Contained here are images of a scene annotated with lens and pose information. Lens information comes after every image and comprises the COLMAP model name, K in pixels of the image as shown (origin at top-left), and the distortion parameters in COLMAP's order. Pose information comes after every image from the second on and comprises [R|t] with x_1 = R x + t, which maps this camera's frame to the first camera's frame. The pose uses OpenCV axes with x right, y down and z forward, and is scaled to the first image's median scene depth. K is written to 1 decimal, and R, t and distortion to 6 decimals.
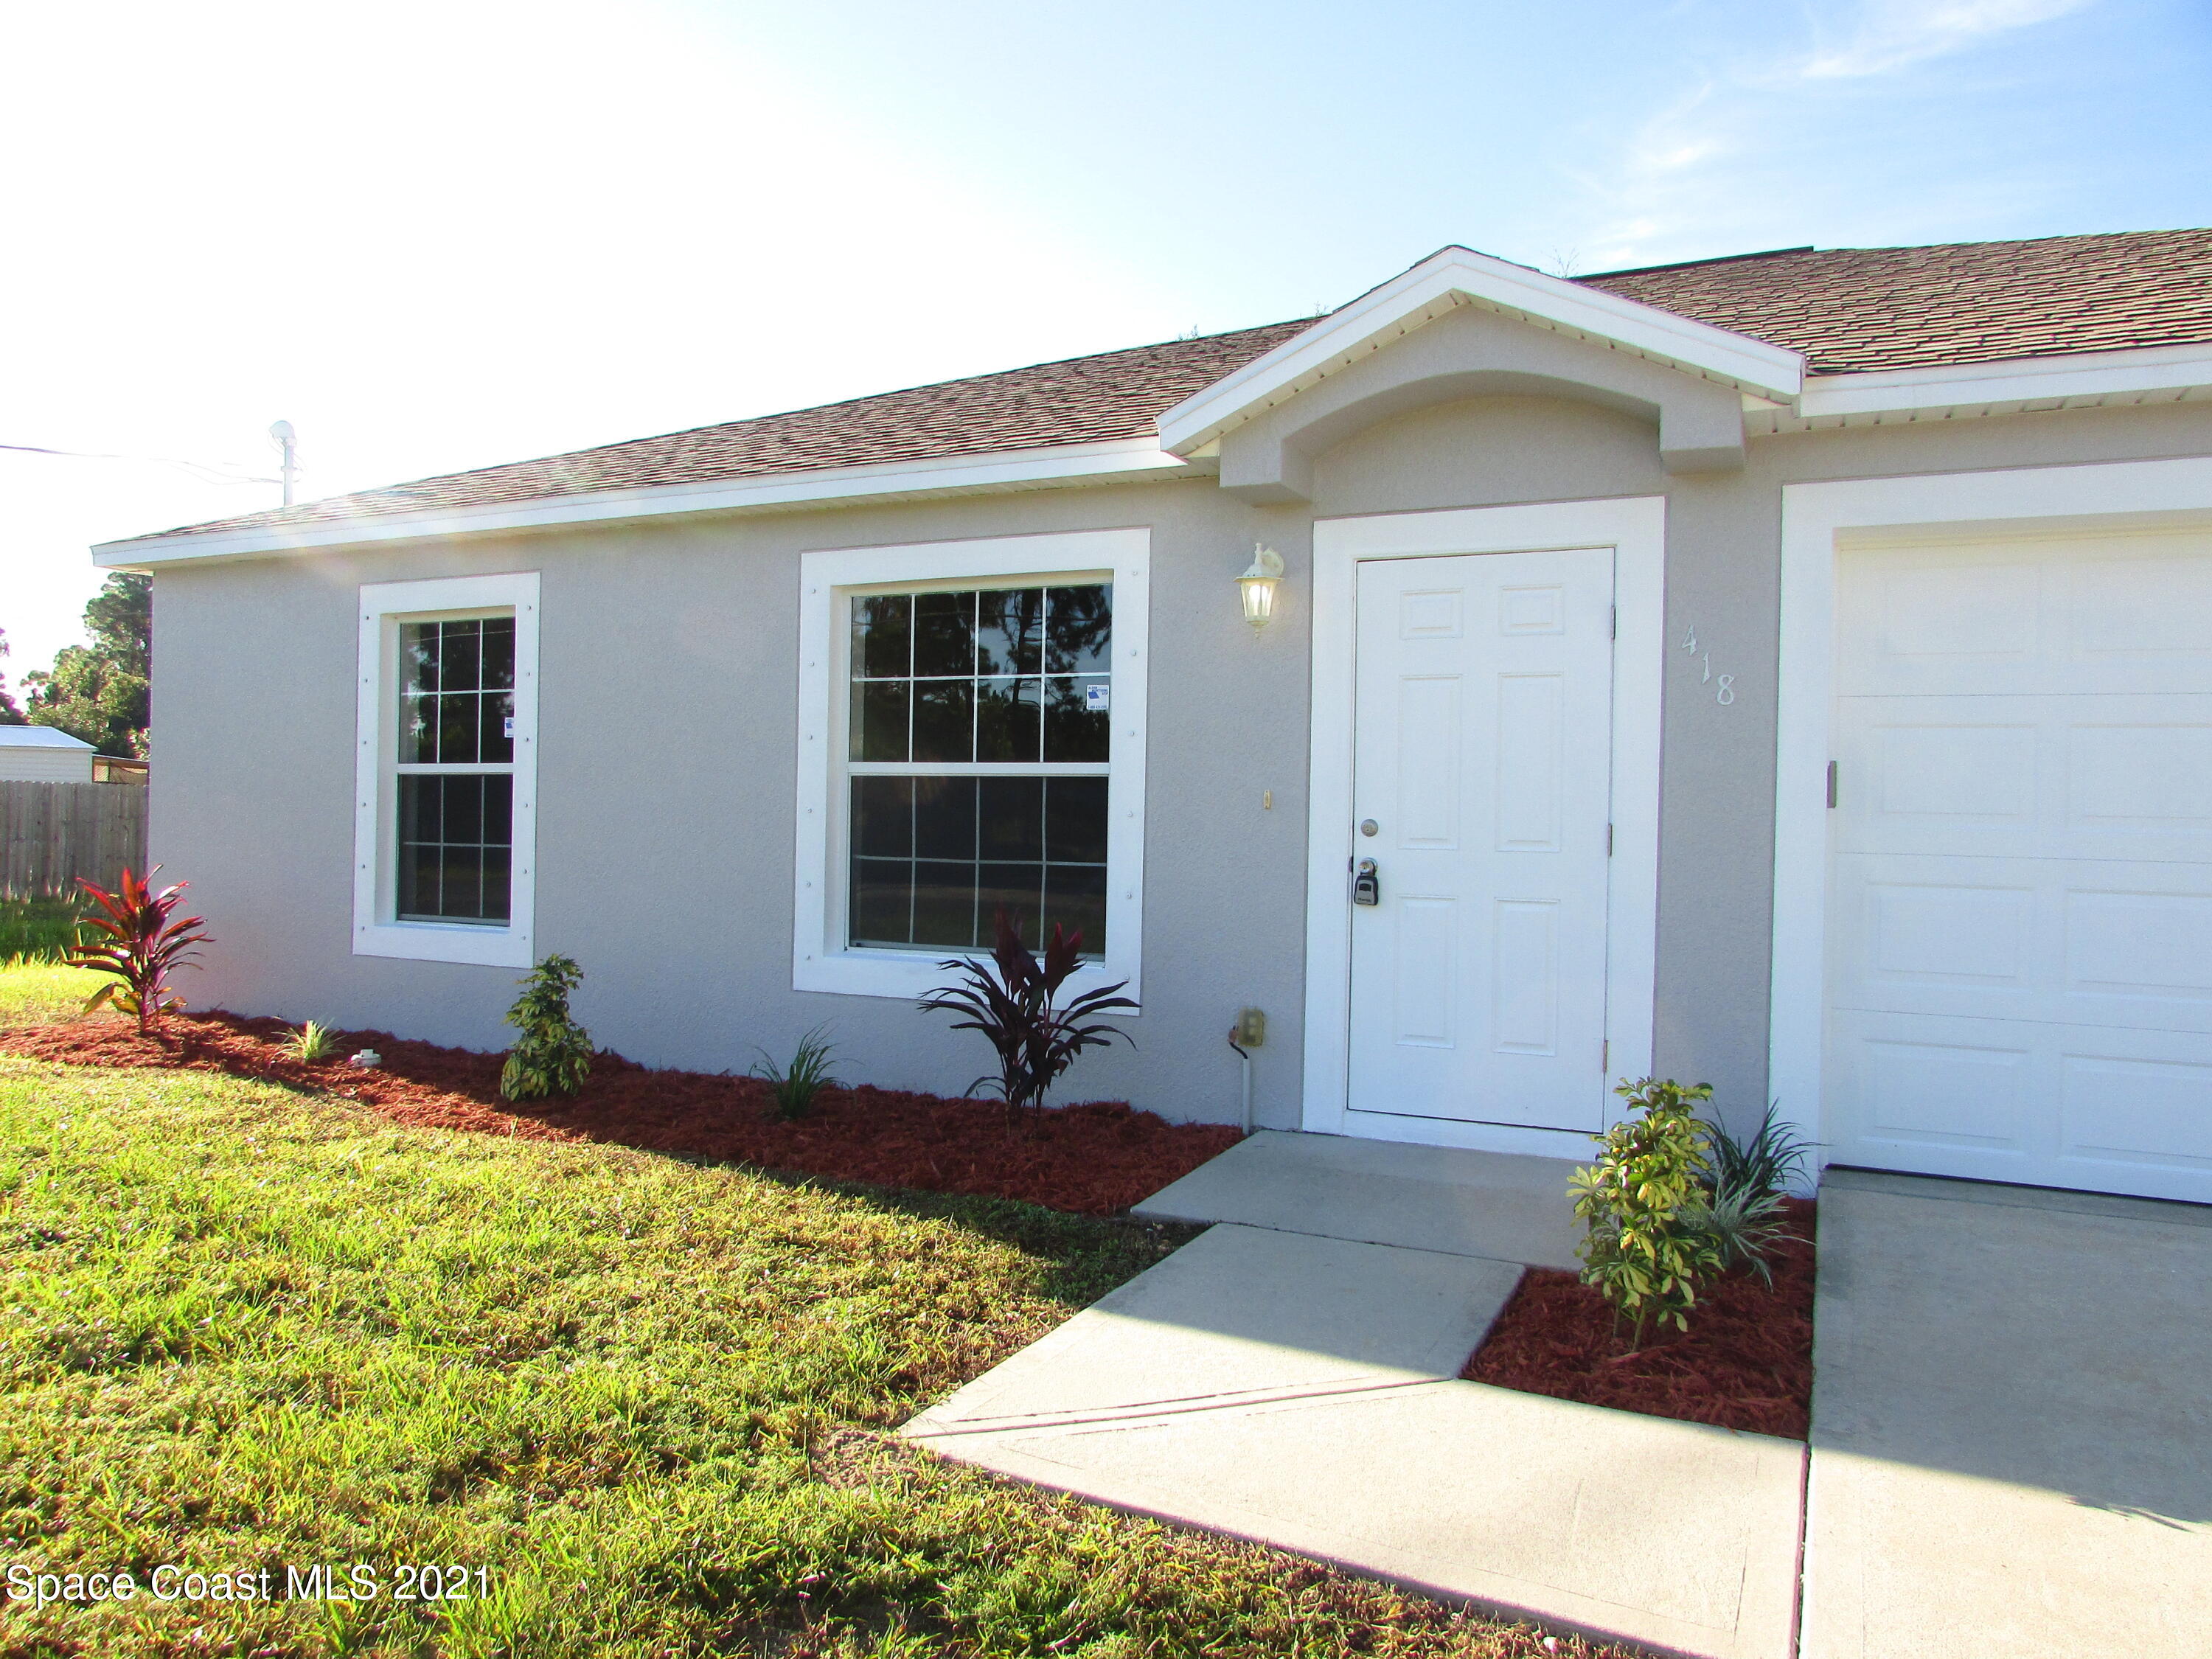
lens RADIAL K [[1576.0, 0, 1106.0], [0, 1576.0, 829.5], [0, 0, 1]] dist [-0.033198, 0.001030]
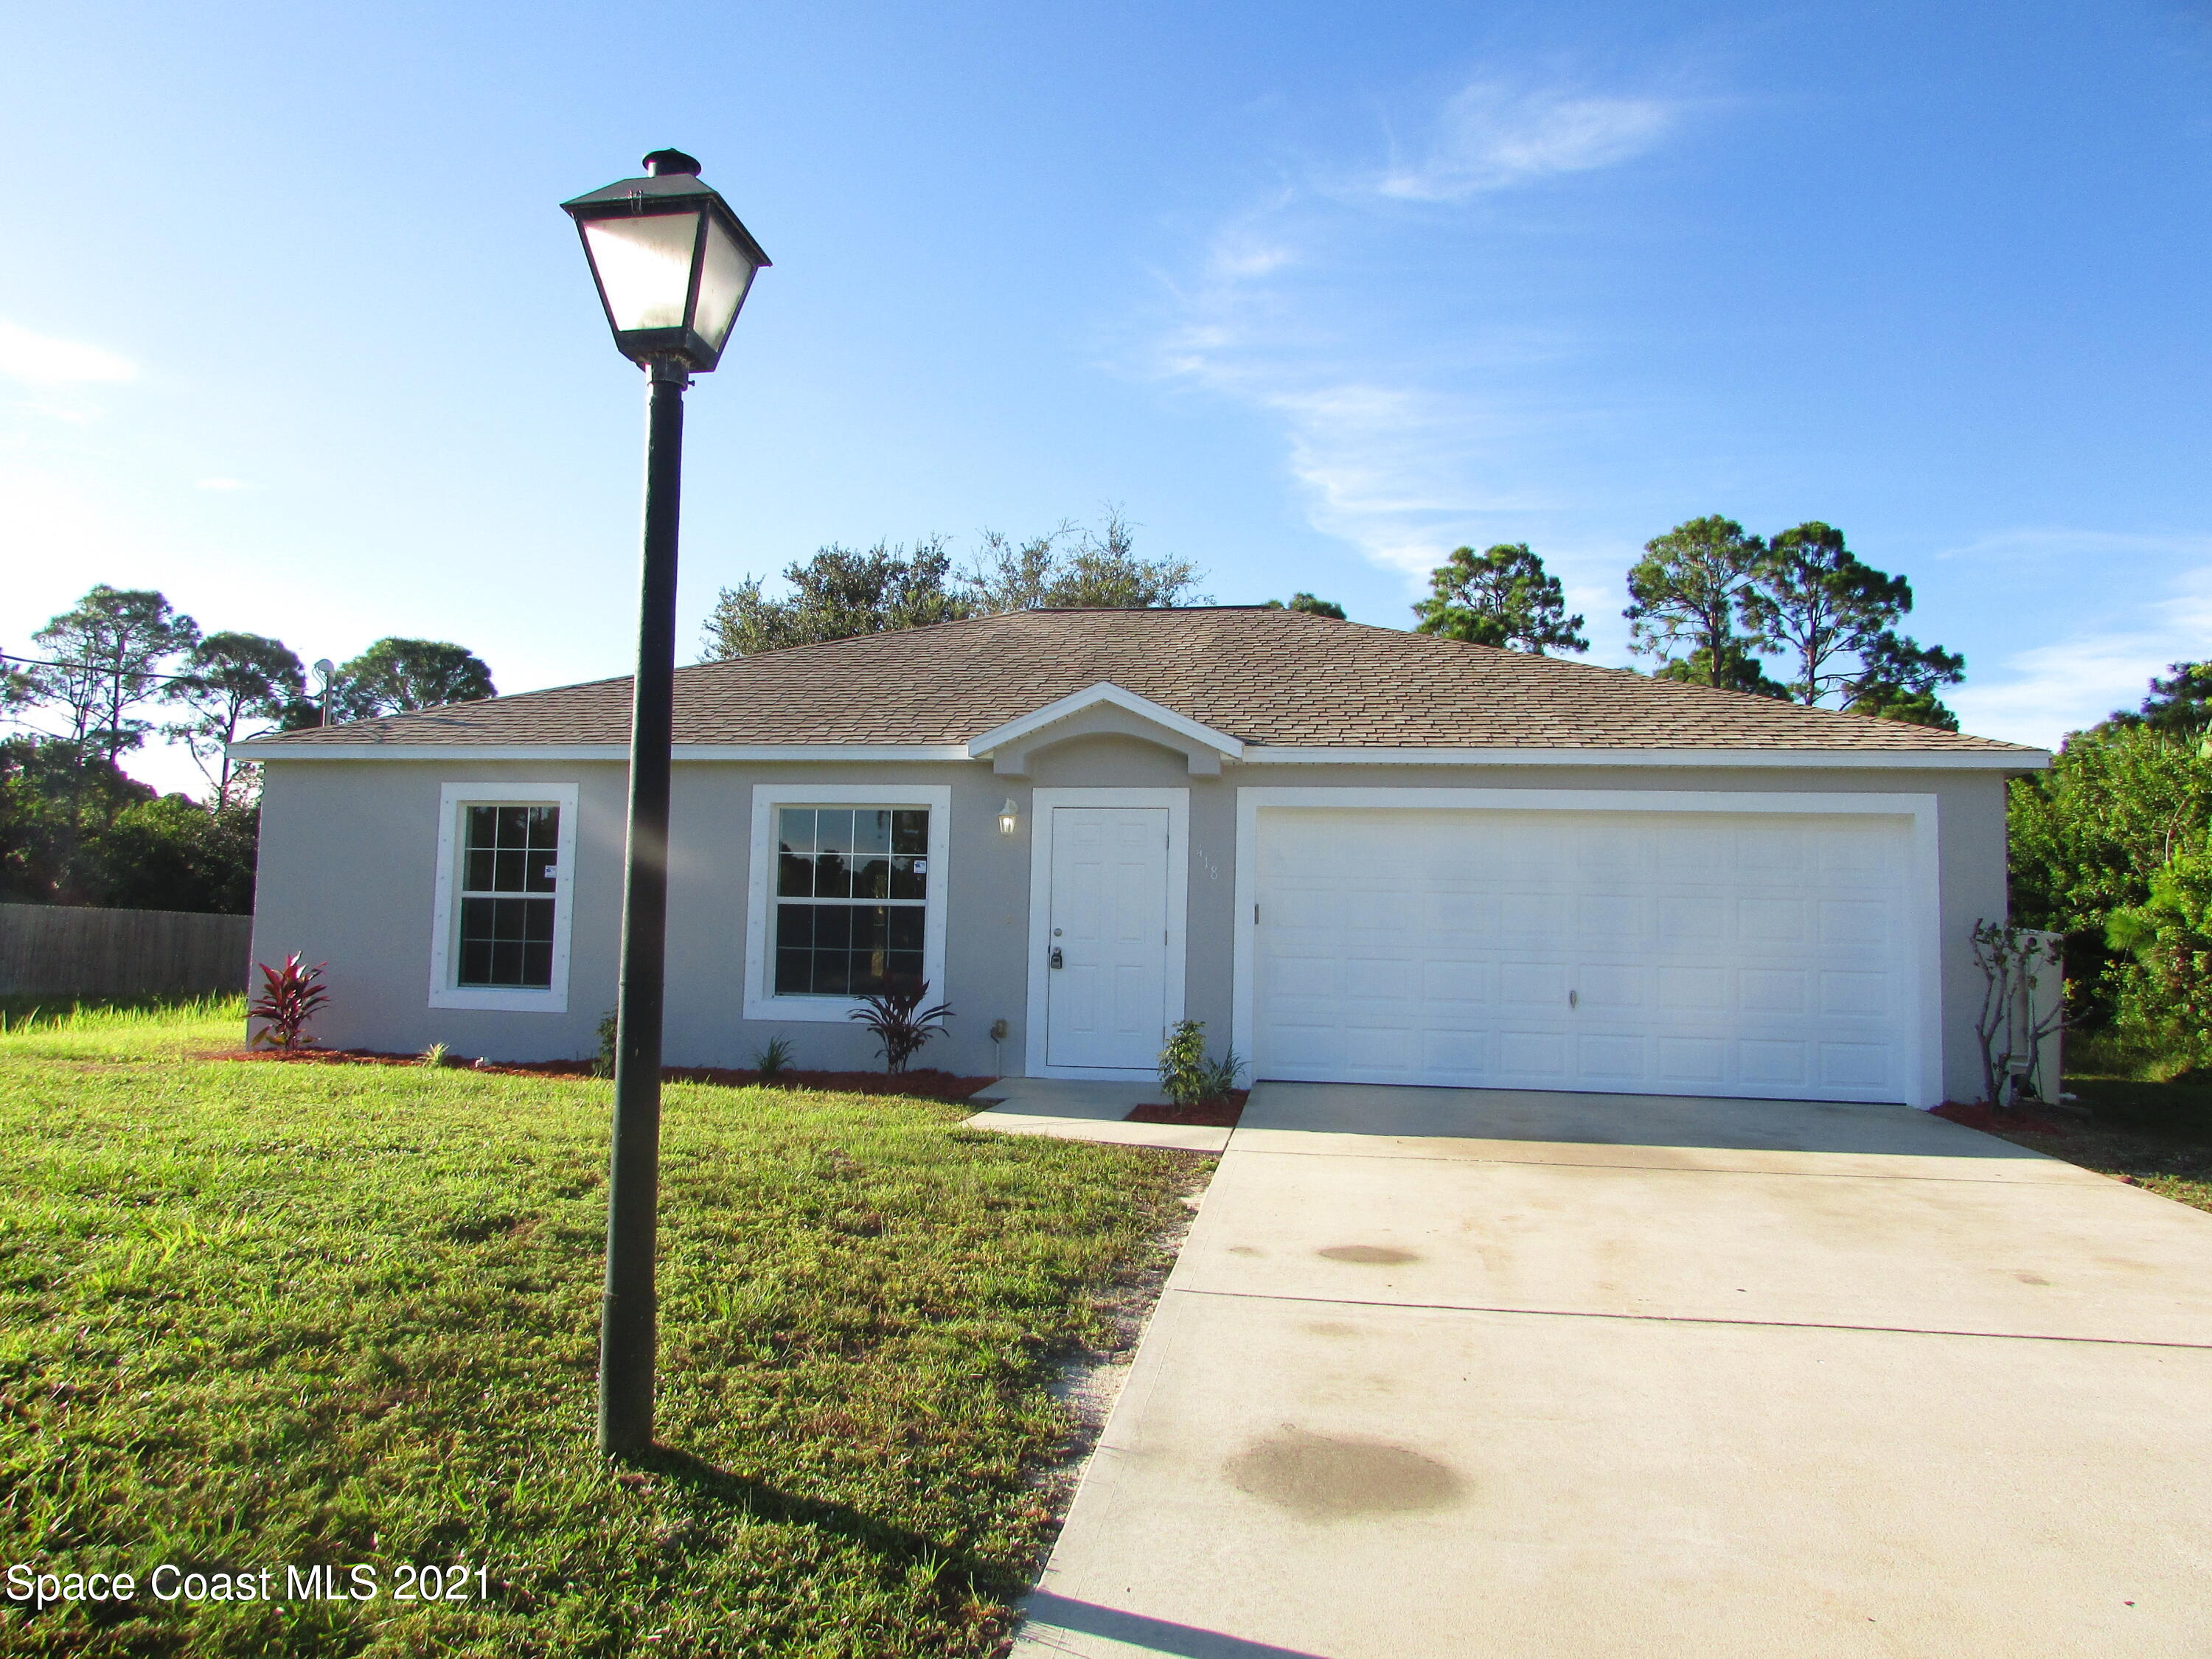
lens RADIAL K [[1576.0, 0, 1106.0], [0, 1576.0, 829.5], [0, 0, 1]] dist [-0.033198, 0.001030]
pose [[0.957798, 0.029527, 0.285923, -0.376241], [-0.005495, 0.996409, -0.084488, 0.038938], [-0.287391, 0.079351, 0.954521, -1.046382]]
